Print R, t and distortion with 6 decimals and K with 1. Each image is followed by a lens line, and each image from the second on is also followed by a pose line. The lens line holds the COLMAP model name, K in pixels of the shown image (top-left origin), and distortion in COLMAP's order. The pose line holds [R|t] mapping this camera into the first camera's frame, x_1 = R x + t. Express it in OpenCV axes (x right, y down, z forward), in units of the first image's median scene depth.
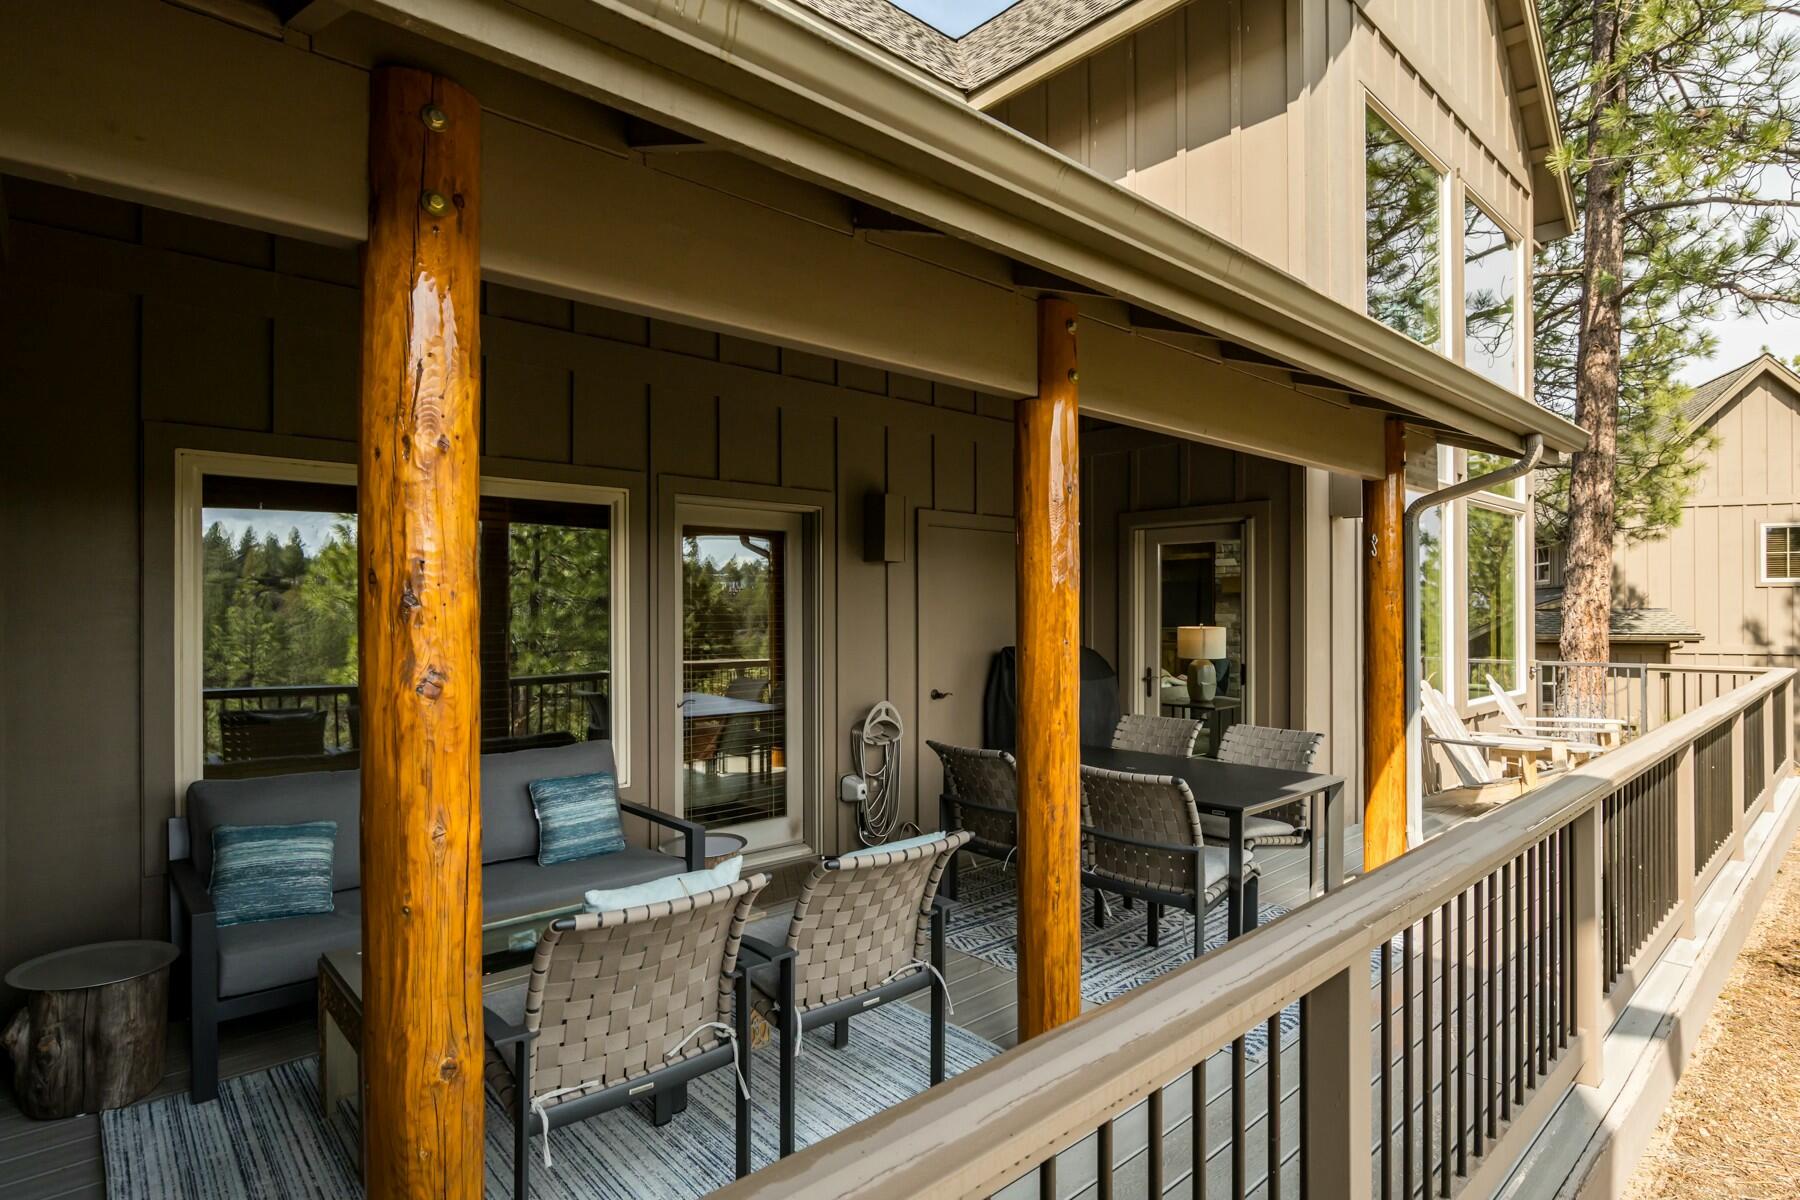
lens RADIAL K [[914.7, 0, 908.2], [0, 914.7, 585.5], [0, 0, 1]] dist [-0.024954, 0.012197]
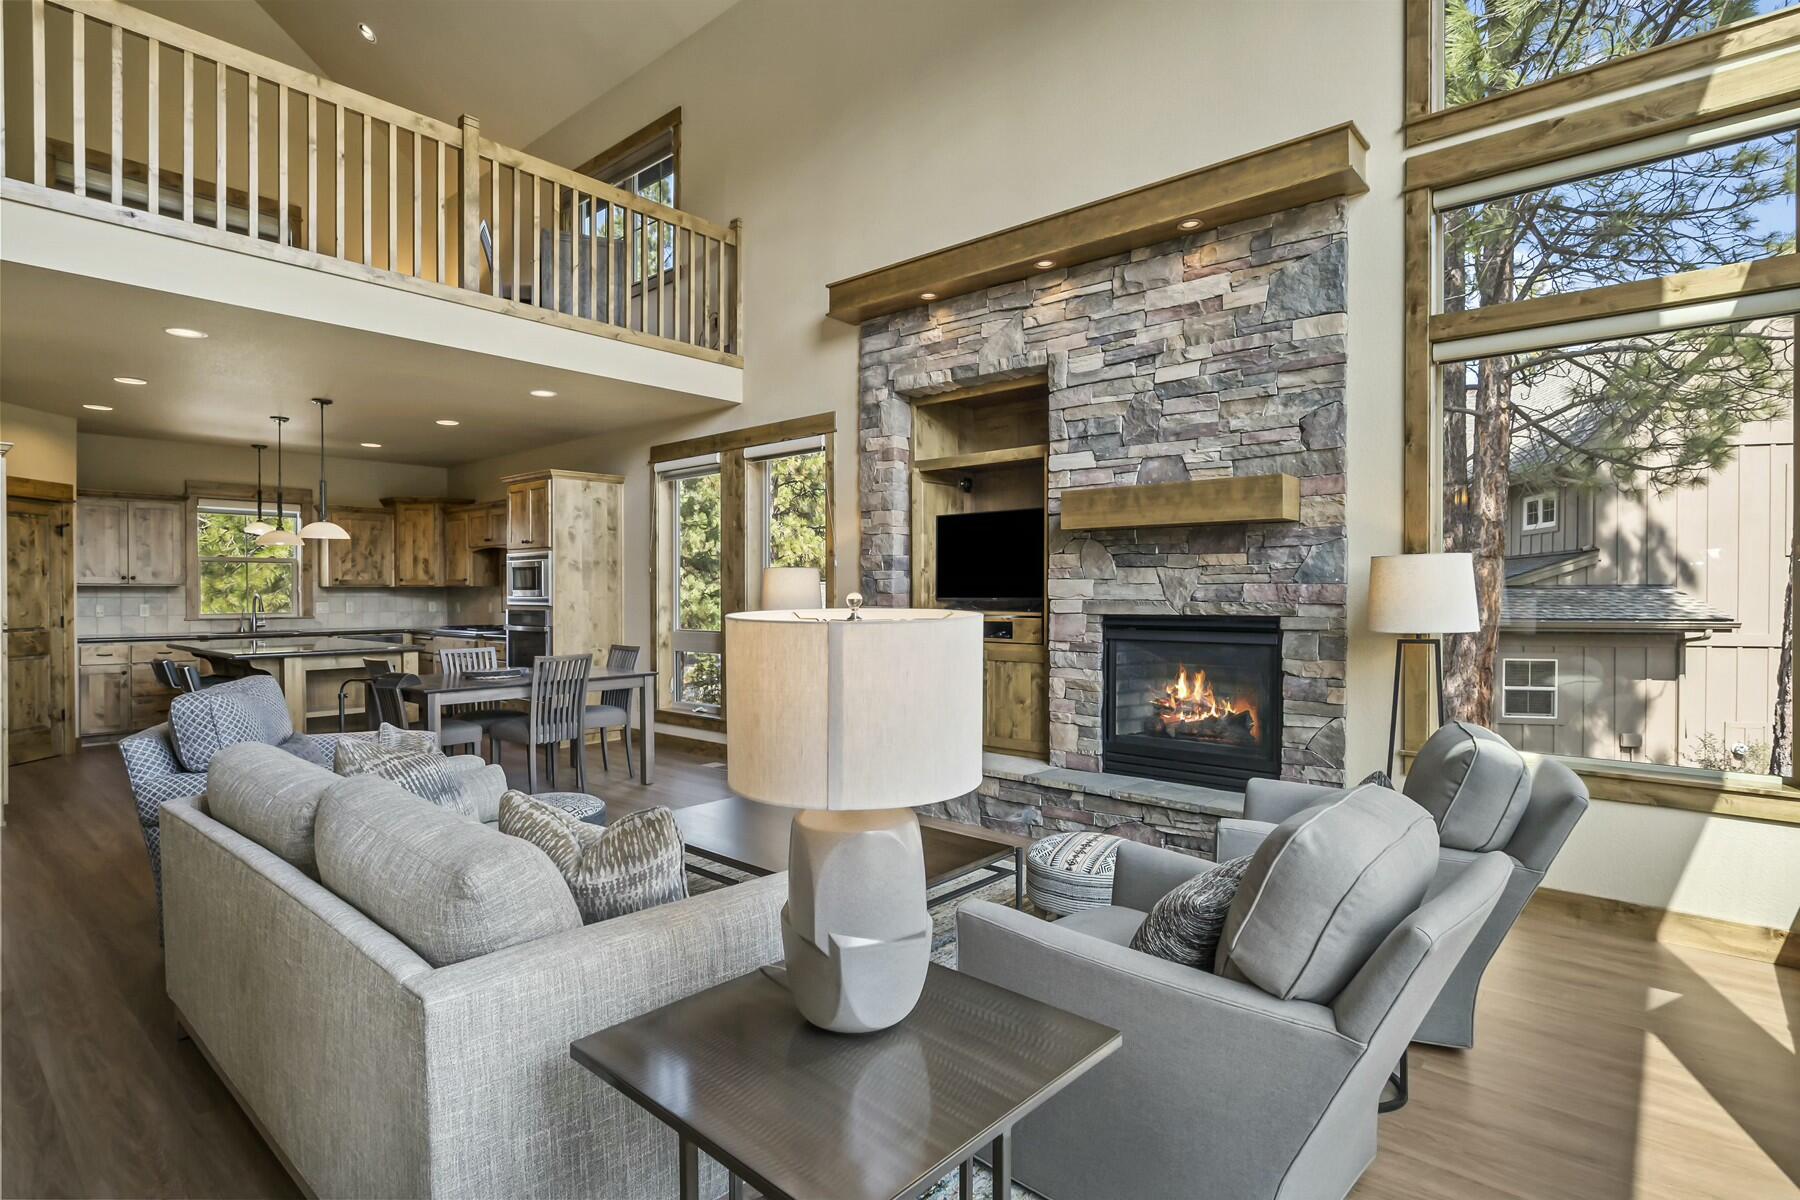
lens RADIAL K [[907.8, 0, 905.0], [0, 907.8, 603.6], [0, 0, 1]] dist [-0.024433, 0.012176]
pose [[0.994057, -0.001080, 0.108852, 0.144533], [-0.002825, 0.999358, 0.035712, 0.017664], [-0.108821, -0.035807, 0.993416, 0.375291]]
